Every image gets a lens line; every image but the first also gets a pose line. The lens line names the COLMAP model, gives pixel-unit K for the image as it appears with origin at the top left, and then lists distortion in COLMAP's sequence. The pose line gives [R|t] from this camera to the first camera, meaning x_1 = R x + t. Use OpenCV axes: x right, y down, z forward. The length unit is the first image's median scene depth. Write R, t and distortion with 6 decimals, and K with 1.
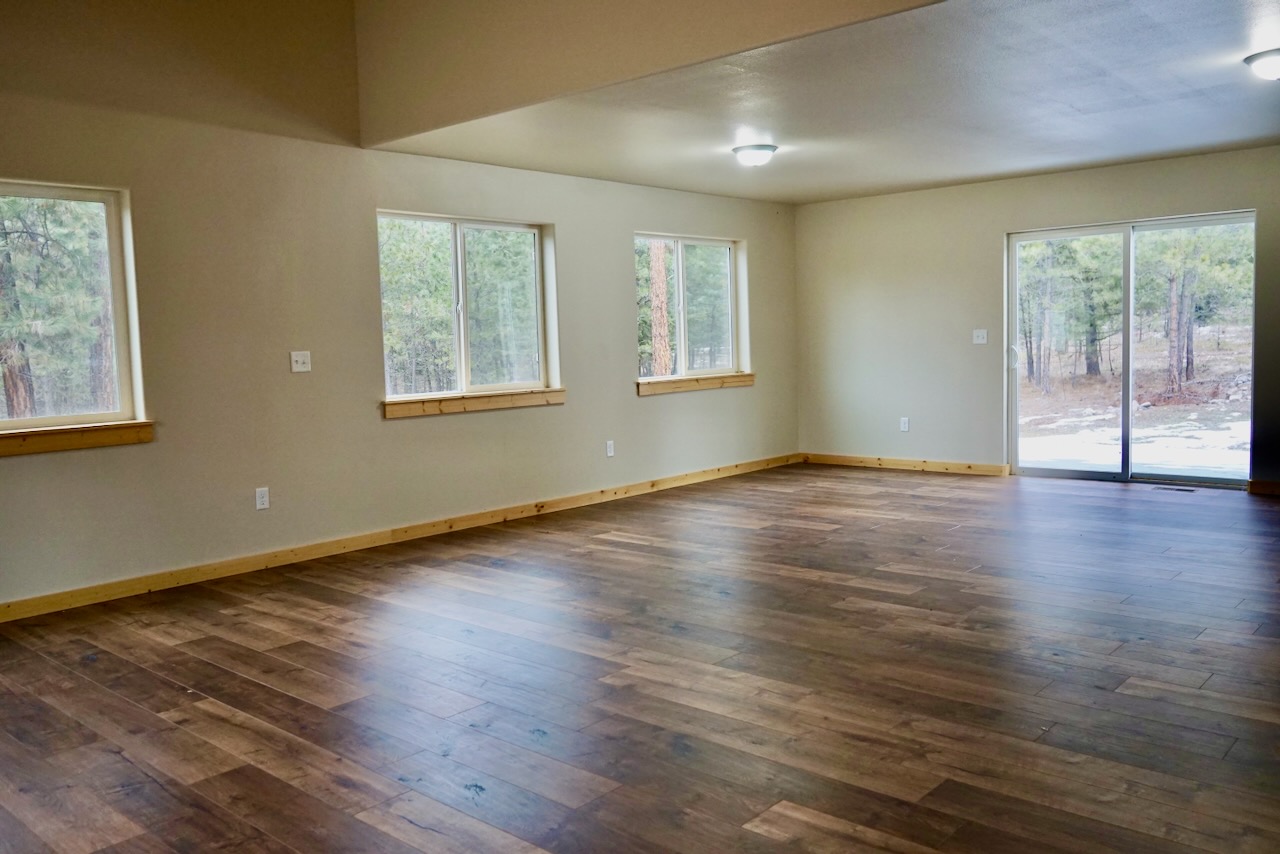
lens RADIAL K [[1021.2, 0, 640.0], [0, 1021.2, 427.0], [0, 0, 1]] dist [-0.000203, 0.001009]
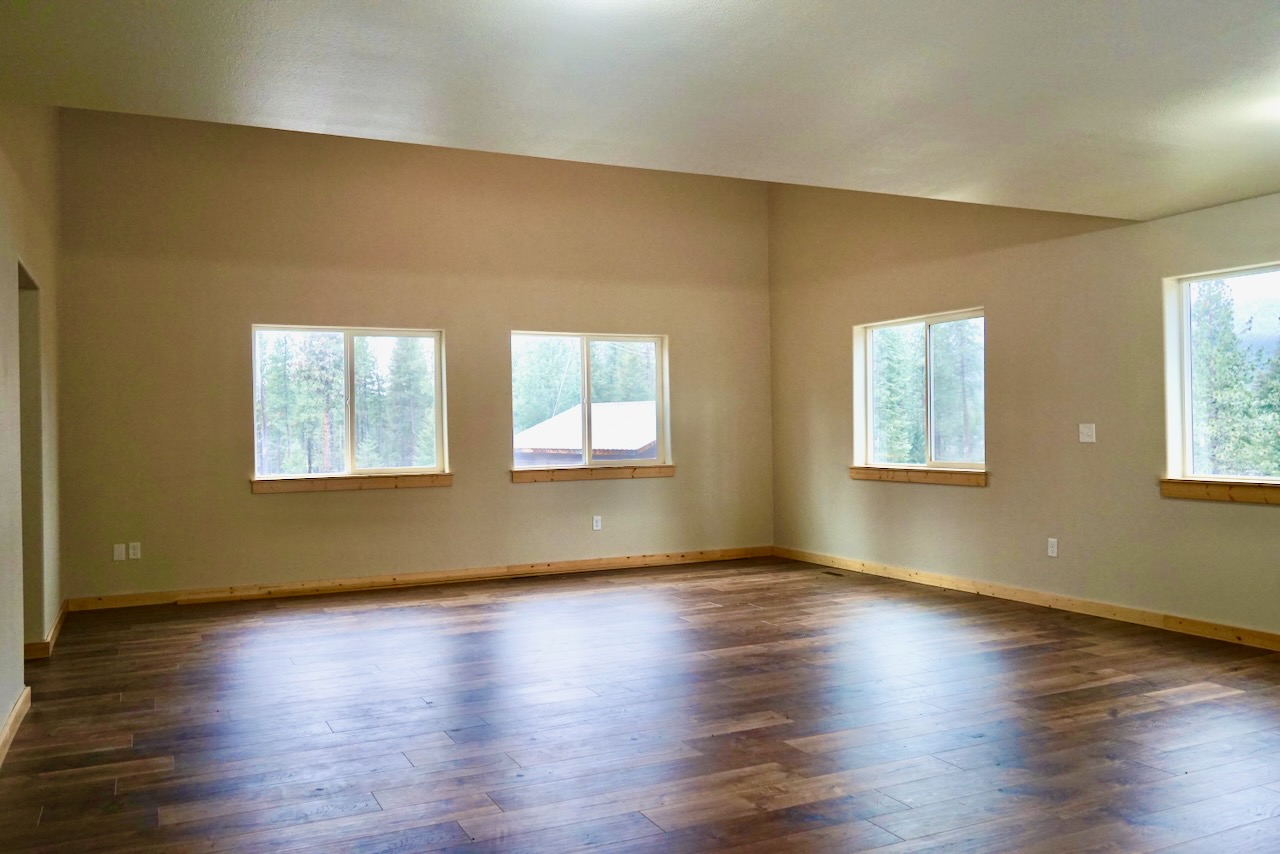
lens RADIAL K [[1041.3, 0, 635.2], [0, 1041.3, 421.9], [0, 0, 1]] dist [-0.001194, 0.007457]
pose [[-0.387480, 0.033133, -0.921282, 0.914339], [-0.053933, 0.996828, 0.058534, -0.118604], [0.920299, 0.072368, -0.384464, 1.005051]]
